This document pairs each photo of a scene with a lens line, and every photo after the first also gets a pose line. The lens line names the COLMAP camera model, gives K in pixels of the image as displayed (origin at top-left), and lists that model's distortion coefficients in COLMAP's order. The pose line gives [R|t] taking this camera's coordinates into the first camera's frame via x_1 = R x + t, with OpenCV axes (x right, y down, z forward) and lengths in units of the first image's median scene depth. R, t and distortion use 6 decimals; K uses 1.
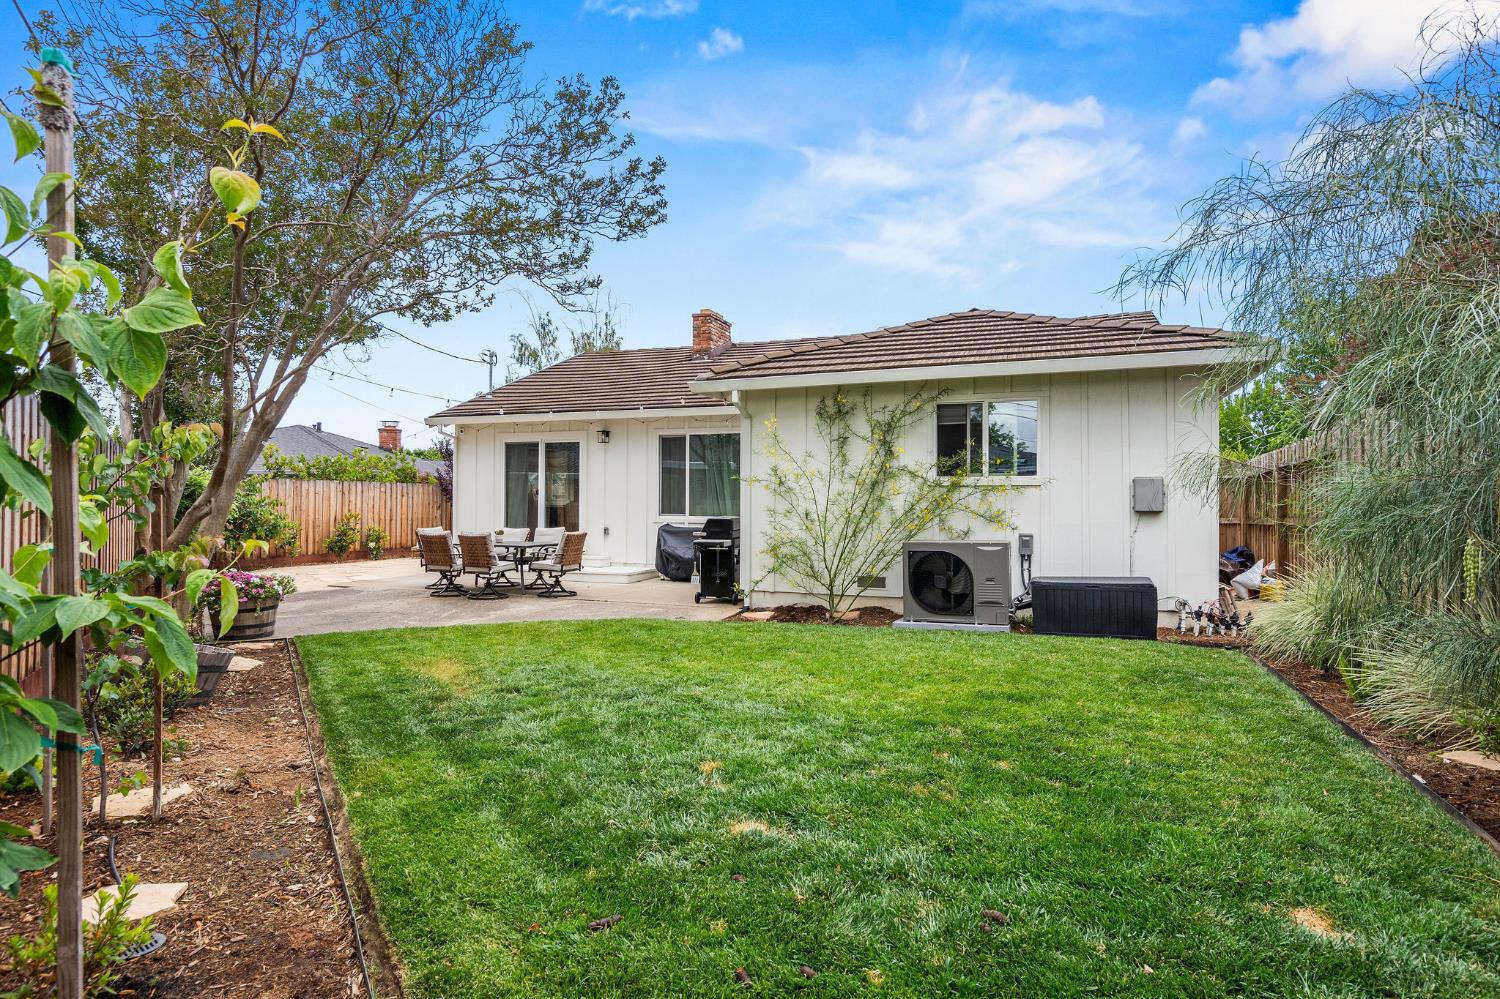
lens RADIAL K [[772.4, 0, 740.9], [0, 772.4, 492.1], [0, 0, 1]] dist [0.000316, -0.000061]
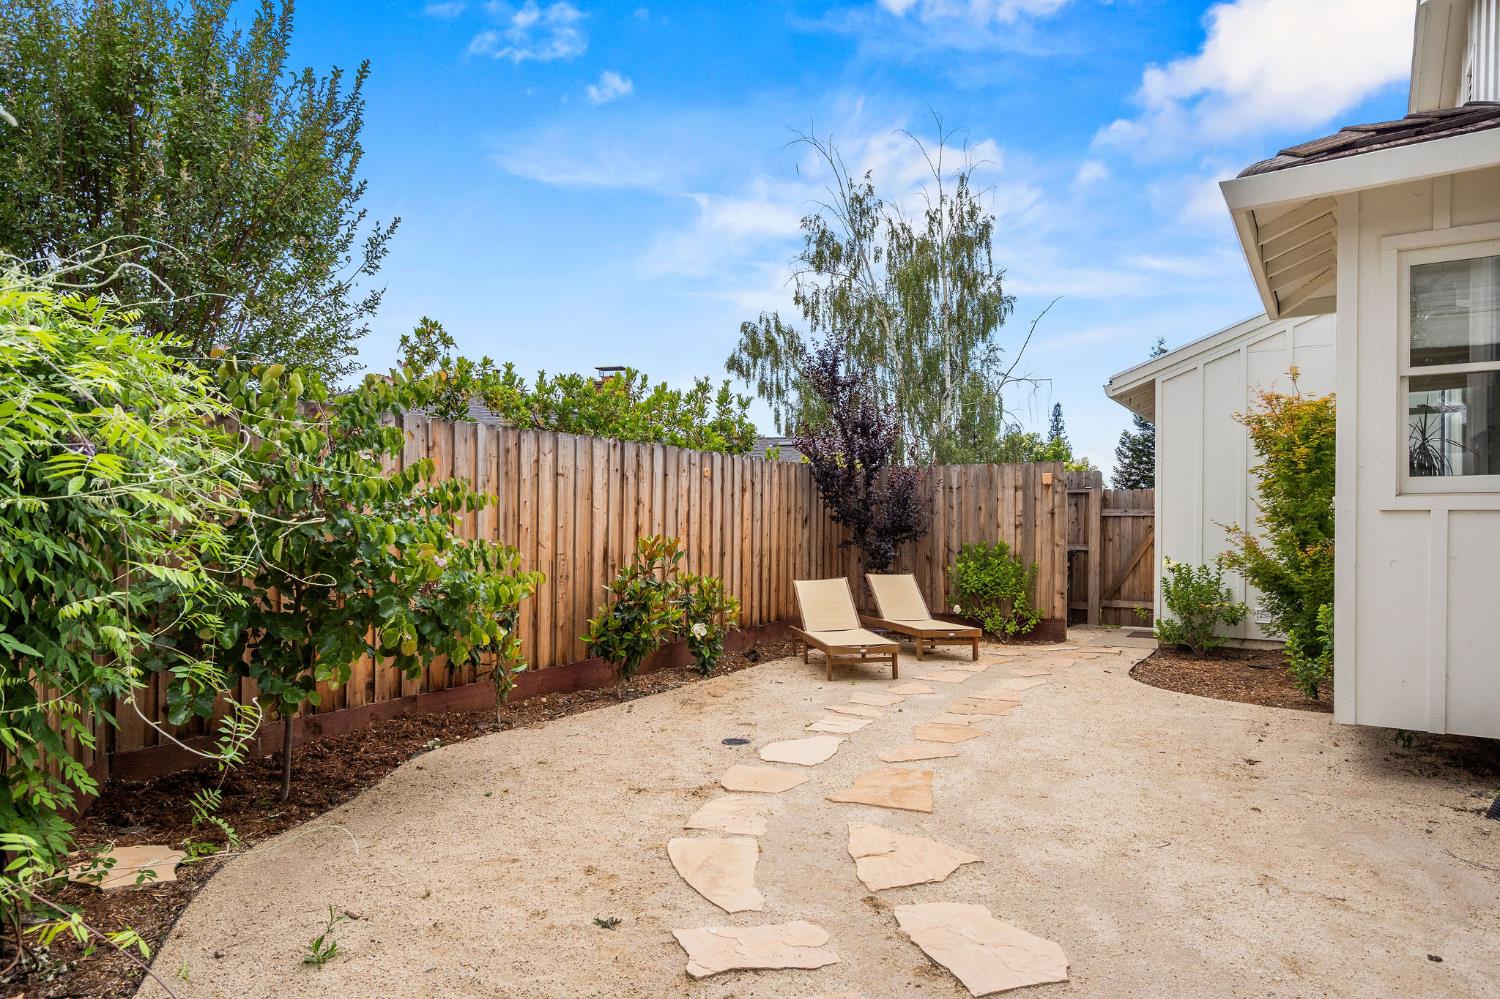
lens RADIAL K [[927.2, 0, 747.5], [0, 927.2, 514.7], [0, 0, 1]] dist [0.007379, 0.001367]
pose [[0.980289, 0.003608, -0.197536, -0.466725], [-0.001778, 0.999954, 0.009443, 0.016994], [0.197561, -0.008905, 0.980250, 0.751526]]
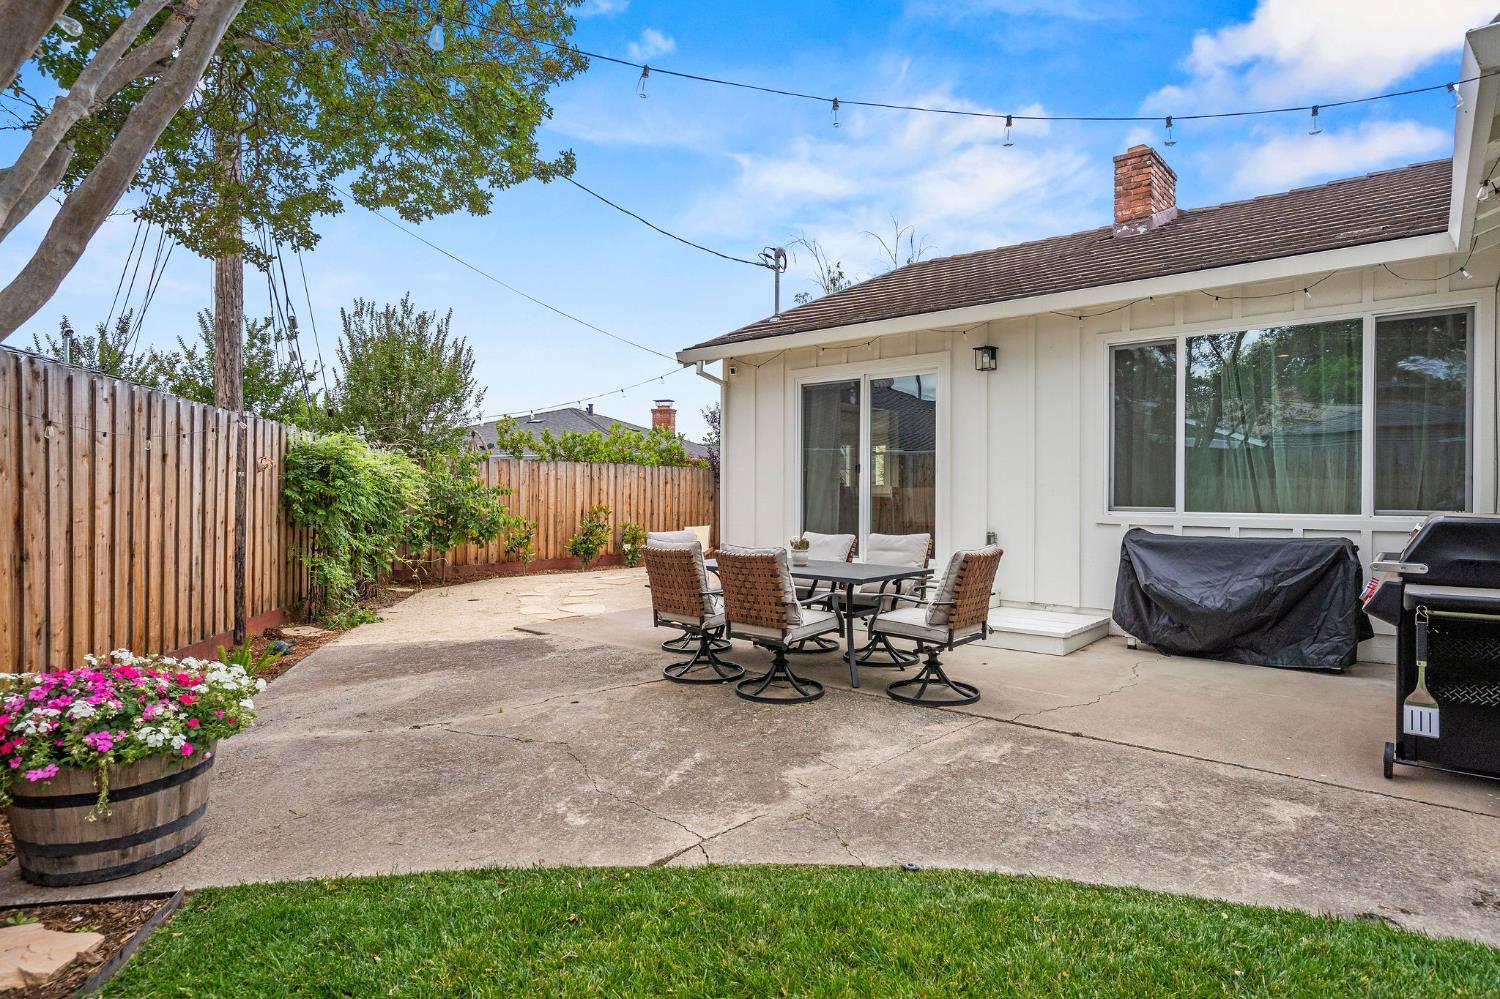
lens RADIAL K [[804.1, 0, 760.1], [0, 804.1, 485.5], [0, 0, 1]] dist [-0.000700, 0.000033]
pose [[0.946663, -0.004521, -0.322193, -0.123826], [0.004413, 0.999990, -0.001067, 0.011635], [0.322195, -0.000412, 0.946673, 0.367659]]
